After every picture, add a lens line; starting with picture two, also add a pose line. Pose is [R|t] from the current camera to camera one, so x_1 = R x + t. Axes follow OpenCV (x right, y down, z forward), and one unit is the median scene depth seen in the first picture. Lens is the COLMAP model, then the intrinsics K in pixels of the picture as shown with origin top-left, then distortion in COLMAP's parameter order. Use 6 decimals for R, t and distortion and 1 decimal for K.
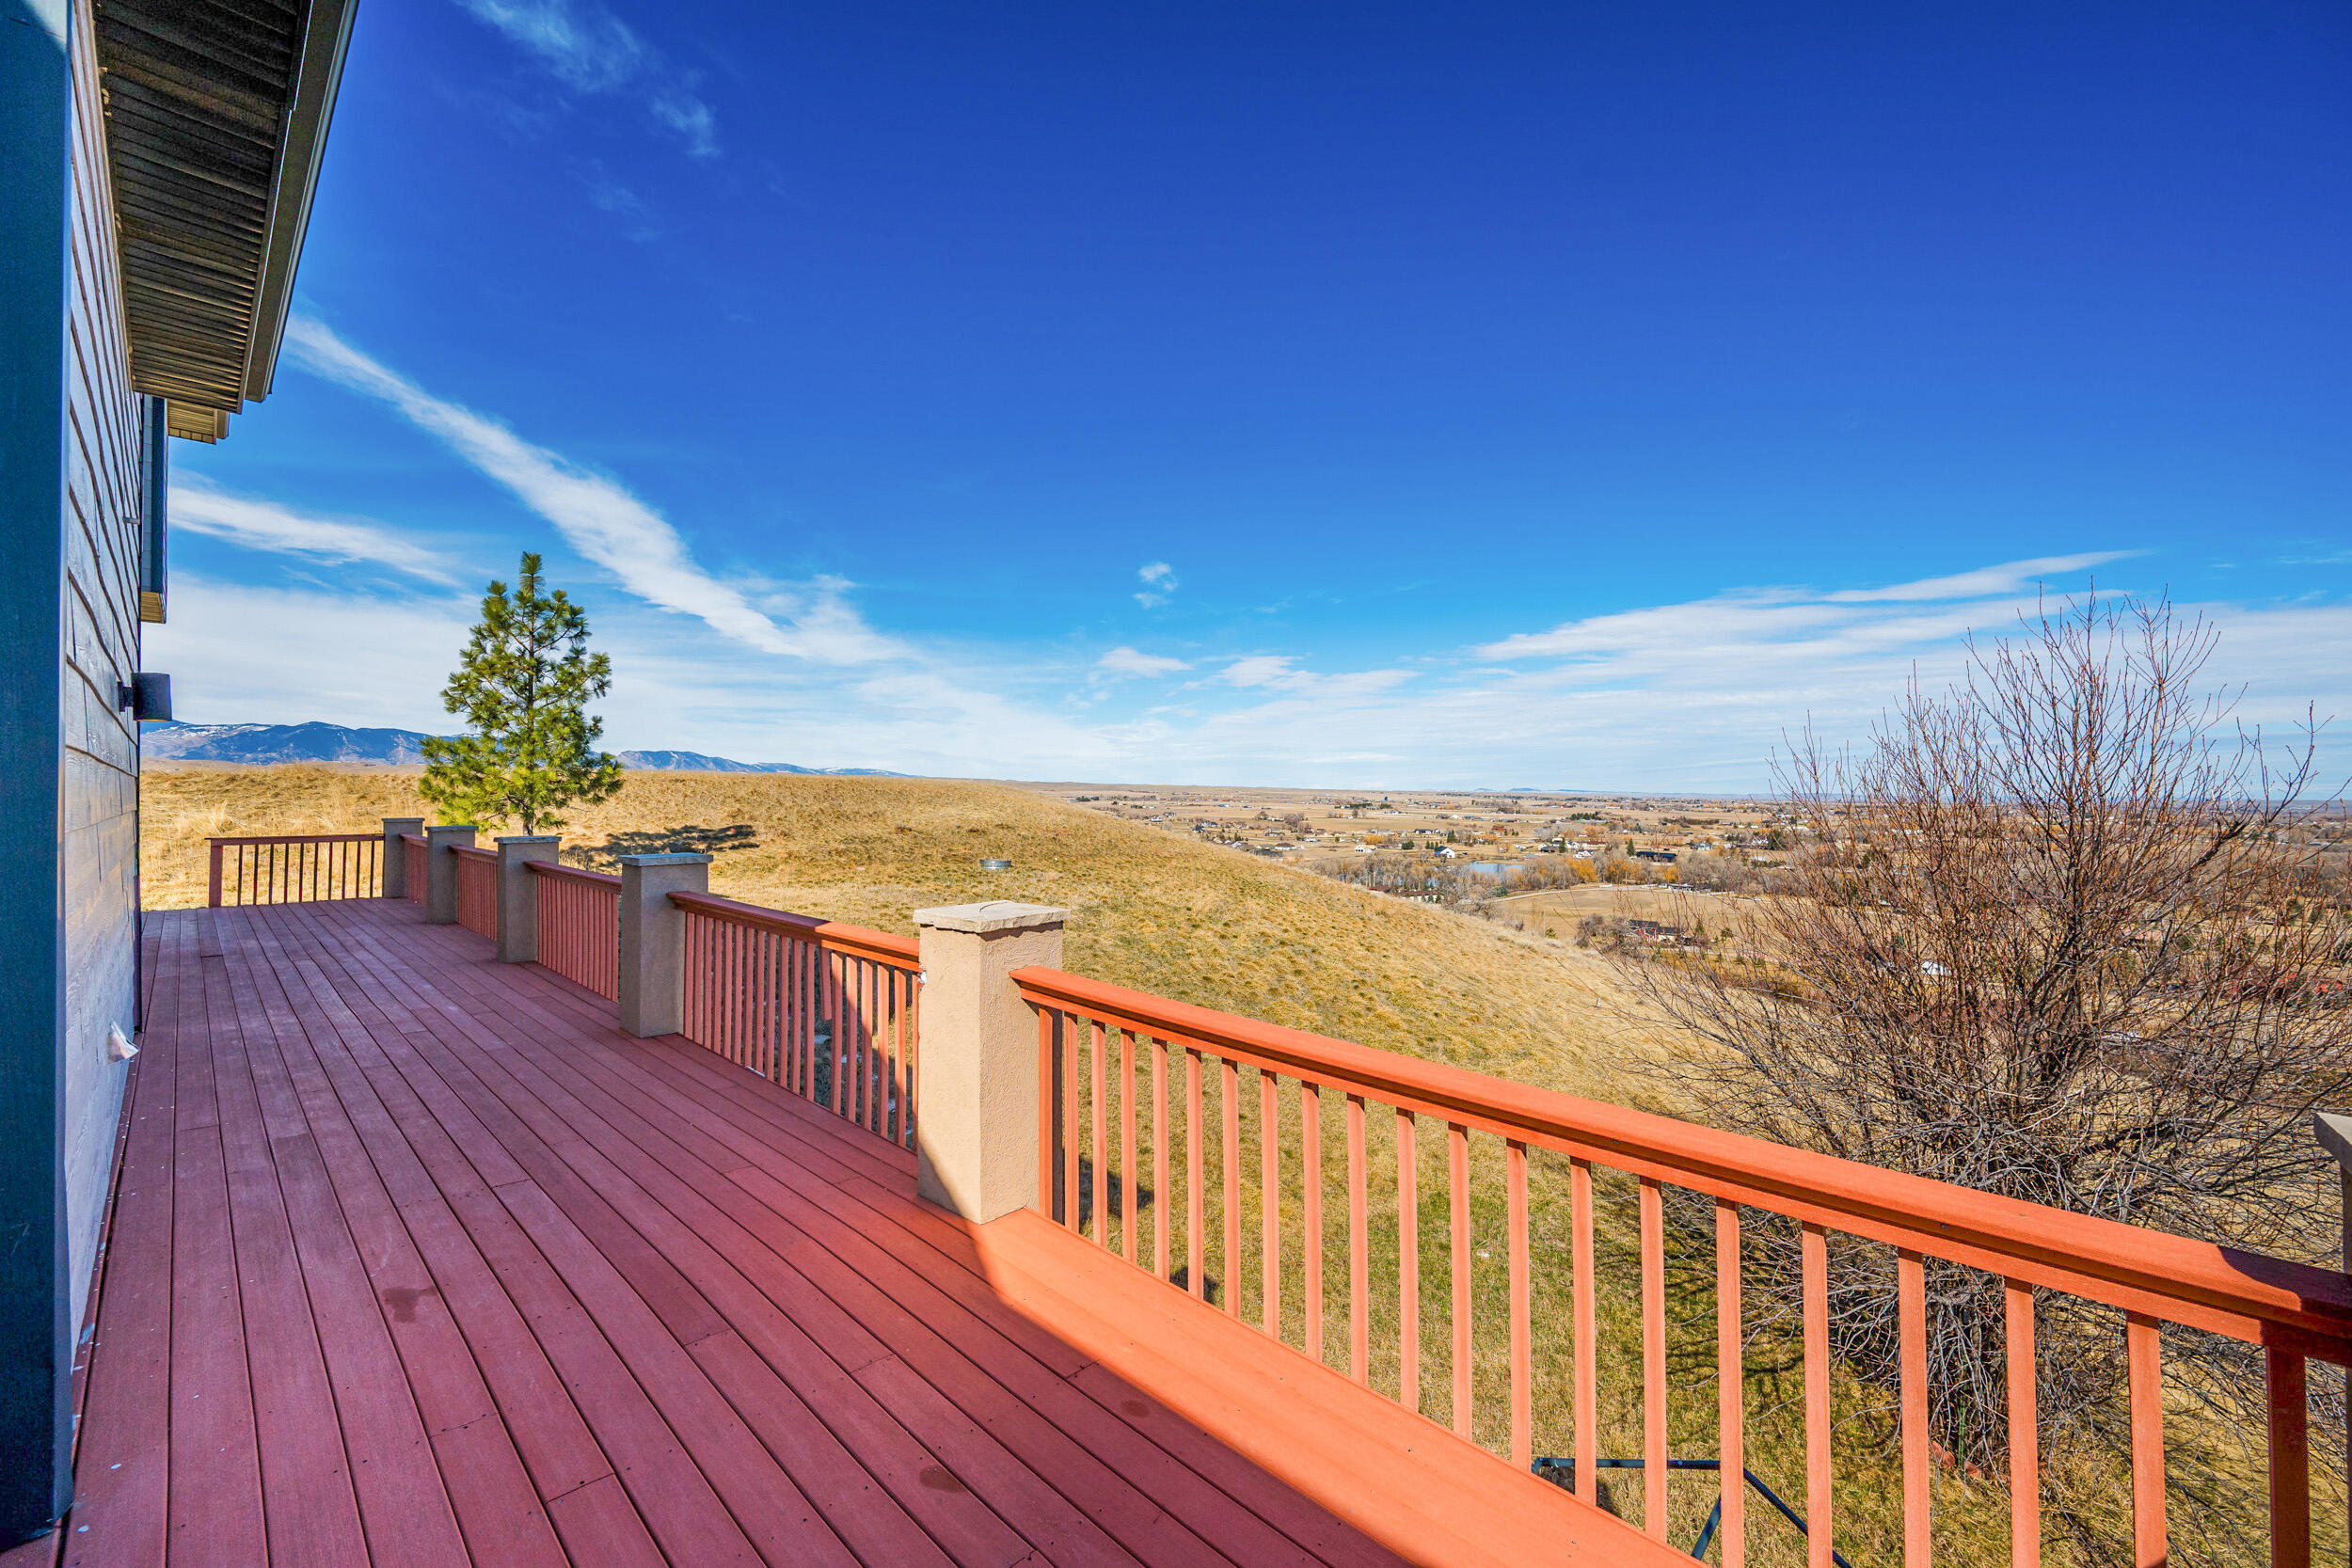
lens RADIAL K [[925.9, 0, 1178.4], [0, 925.9, 788.7], [0, 0, 1]] dist [0.002167, -0.001090]
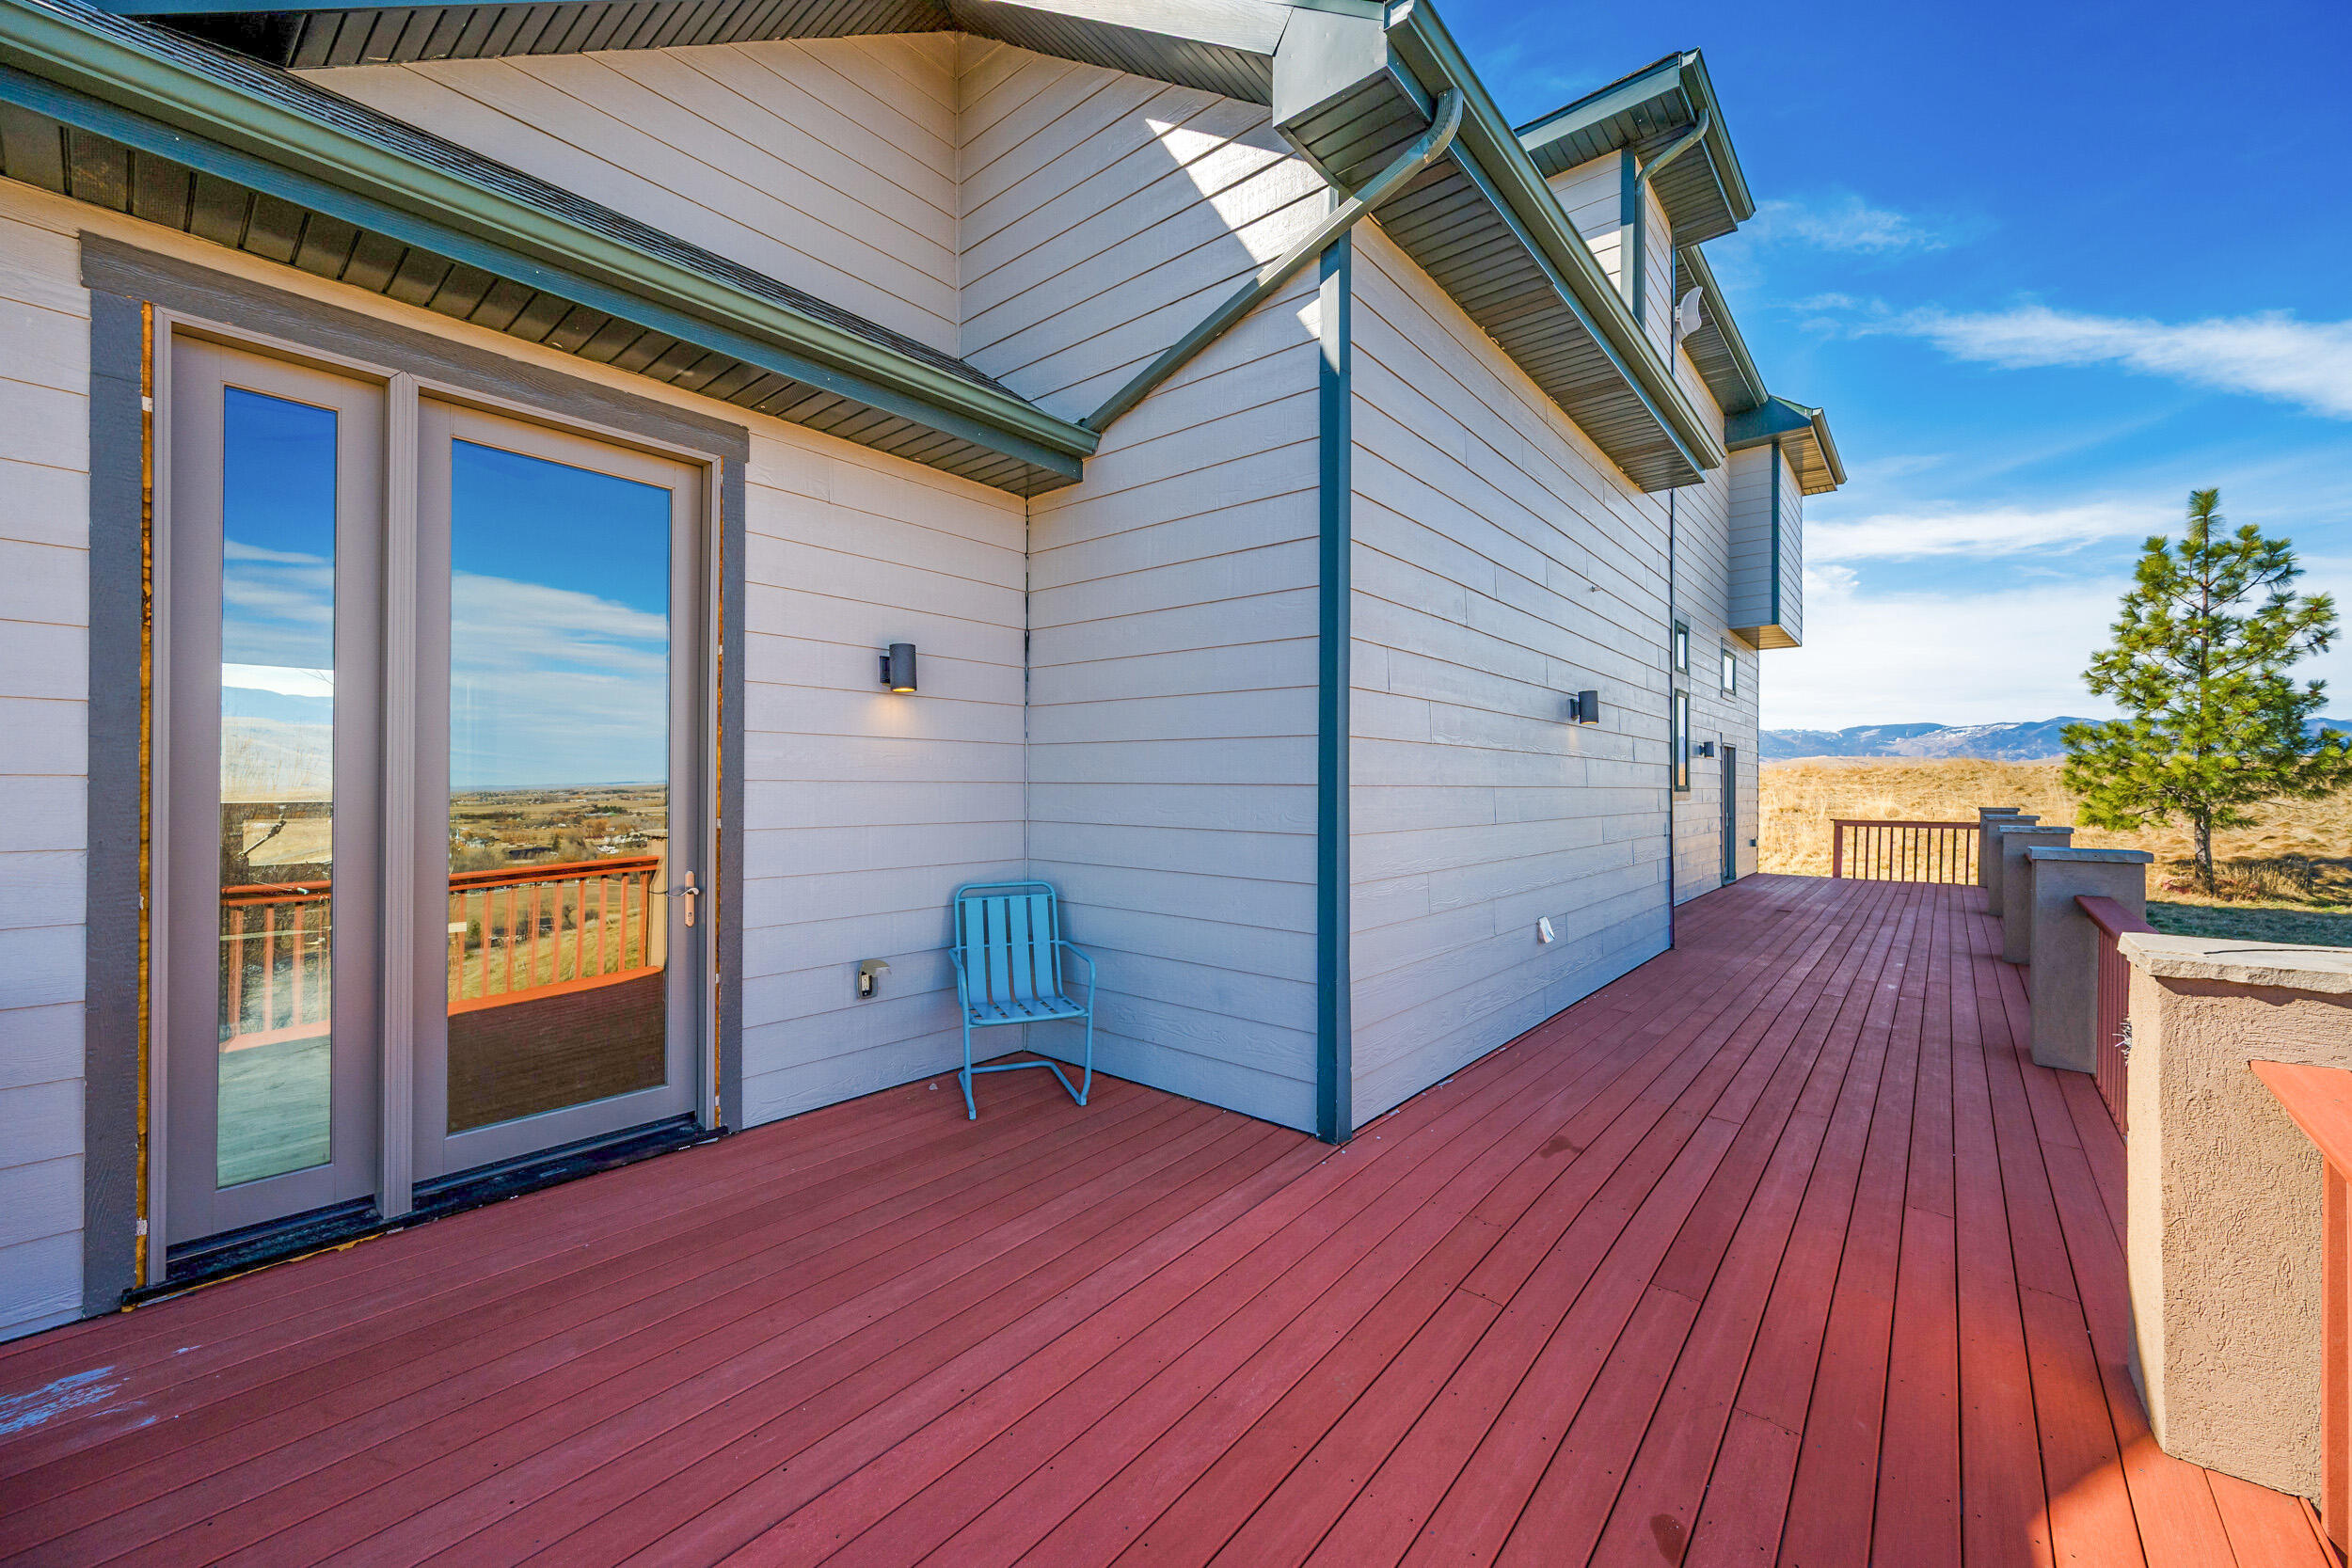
lens RADIAL K [[925.9, 0, 1178.0], [0, 925.9, 775.0], [0, 0, 1]] dist [0.002167, -0.001090]
pose [[0.039761, -0.010175, -0.999157, 0.077799], [-0.000559, 0.999948, -0.010206, 0.005372], [0.999209, 0.000964, 0.039753, 0.065139]]
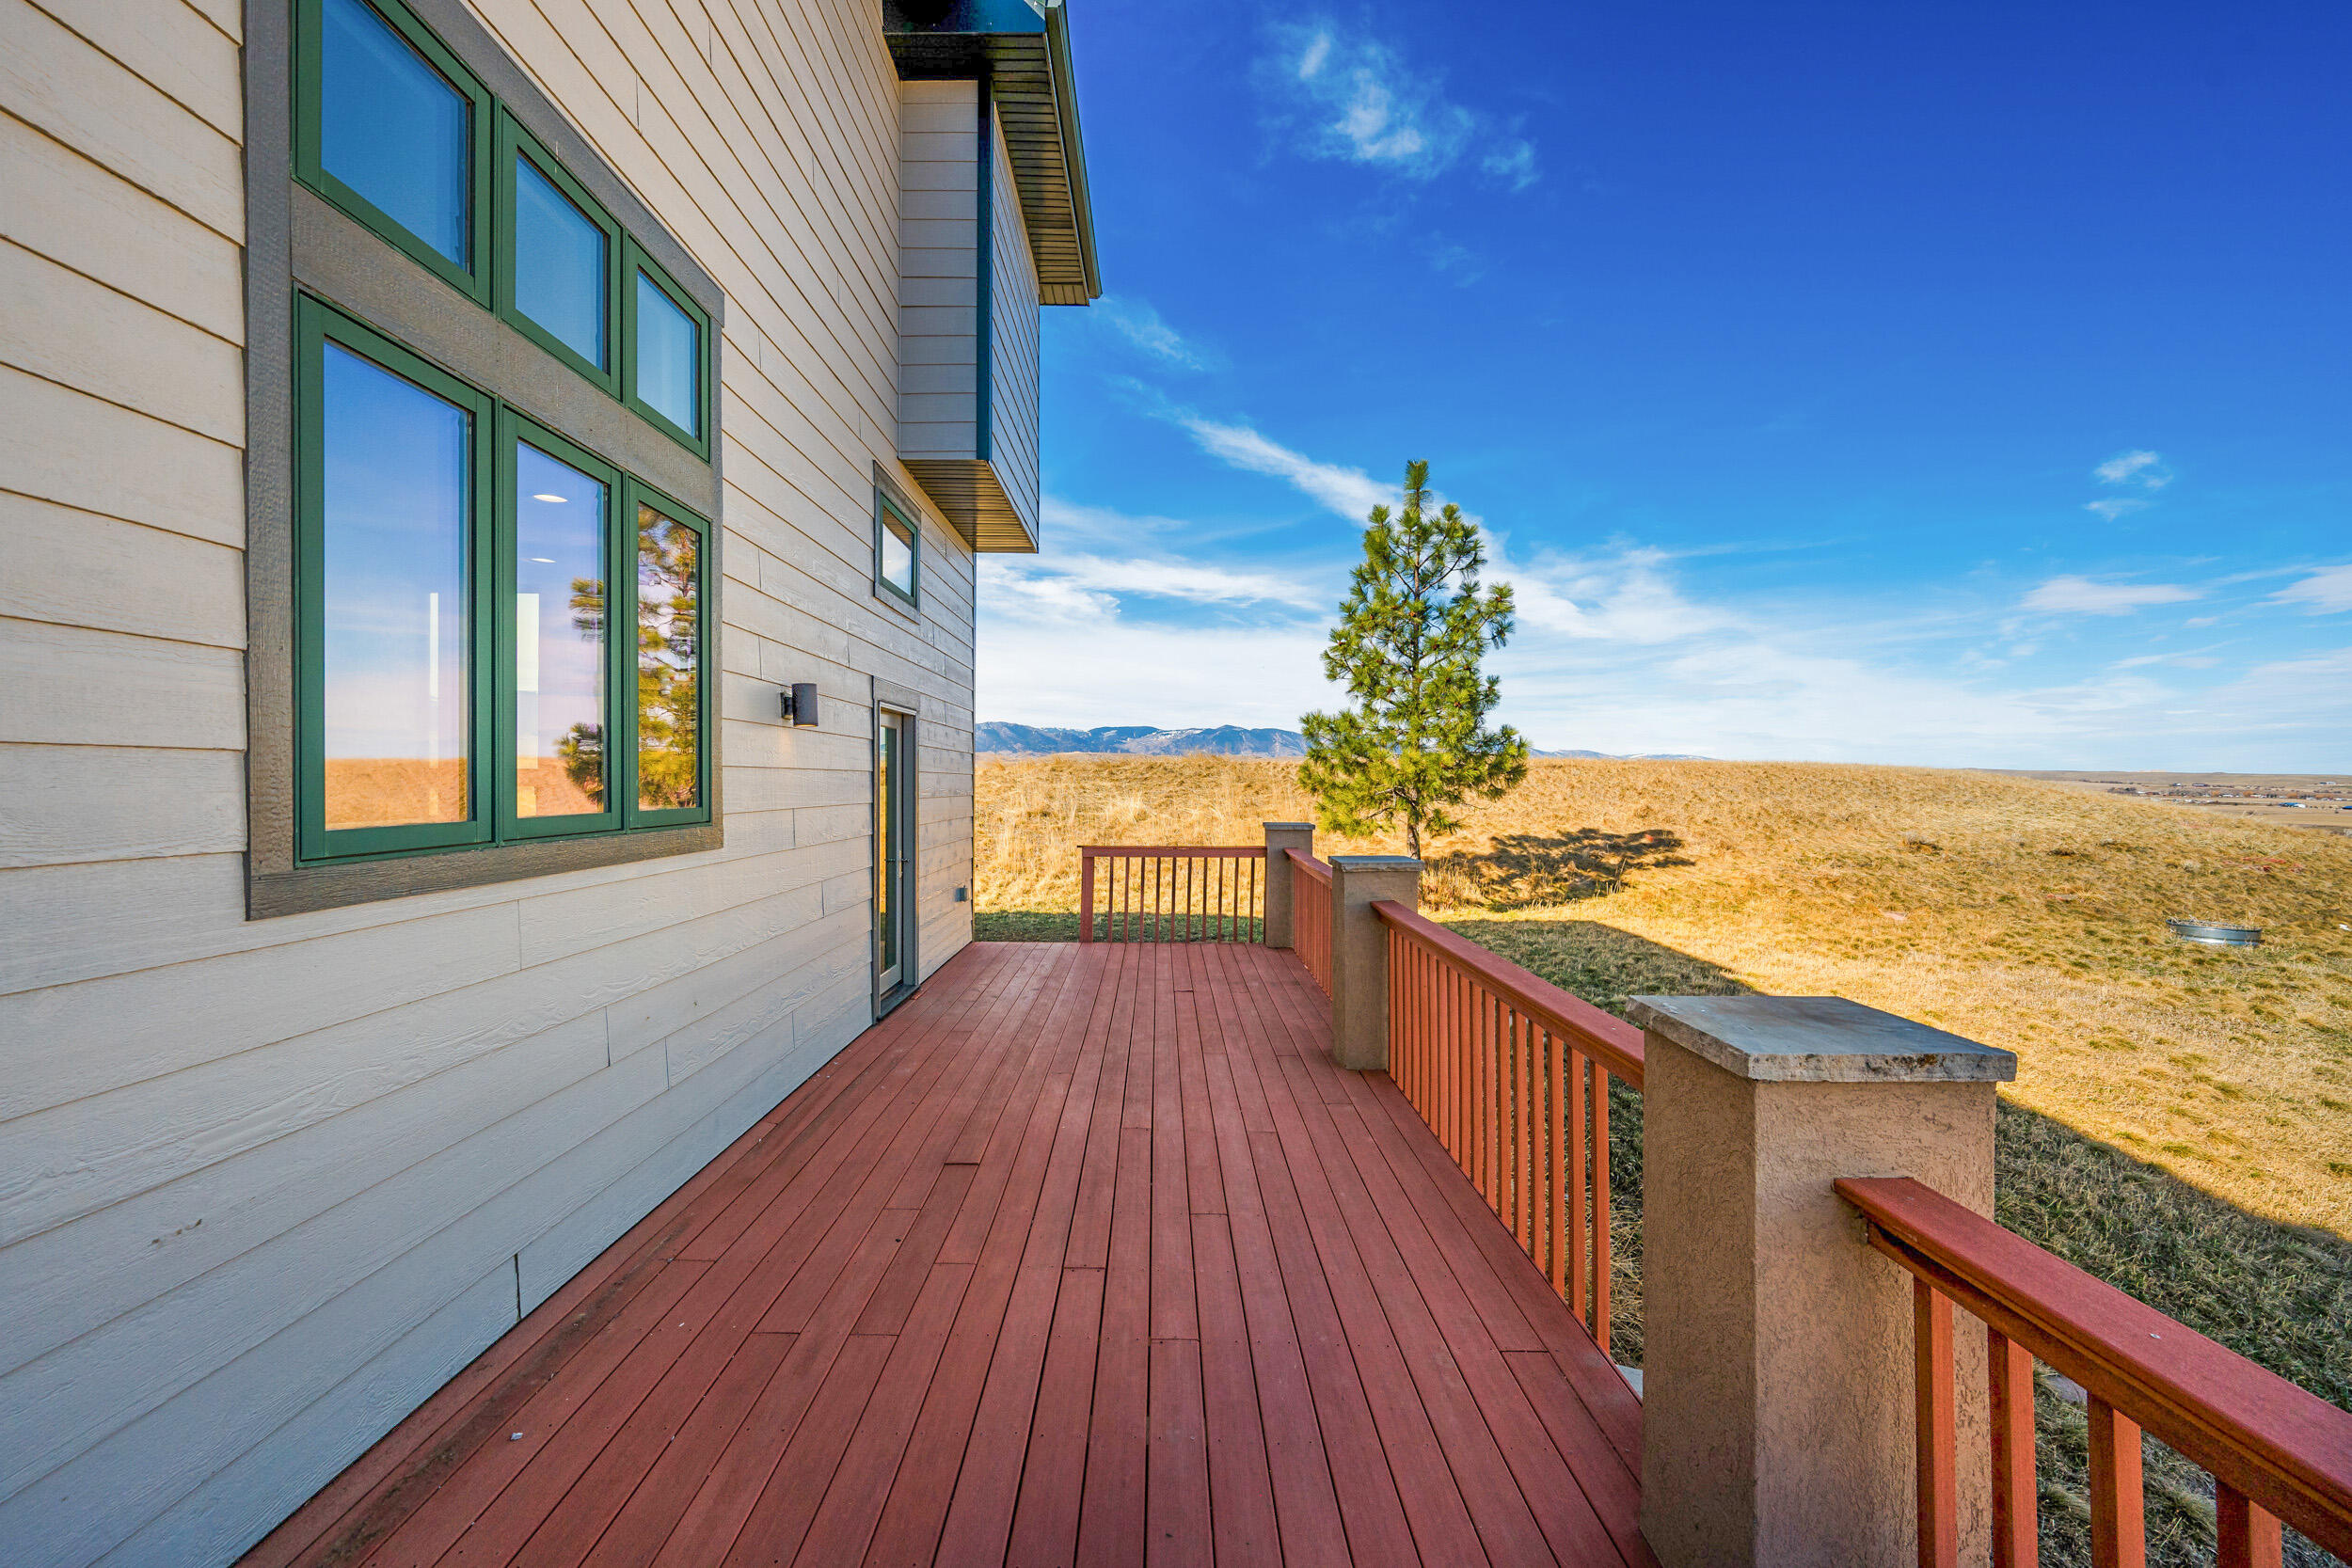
lens RADIAL K [[923.6, 0, 1163.7], [0, 923.6, 774.9], [0, 0, 1]] dist [0.000200, 0.000229]
pose [[0.674888, 0.000396, -0.737920, -0.284864], [-0.001651, 0.999998, -0.000974, -0.000830], [0.737918, 0.001876, 0.674888, 0.345216]]
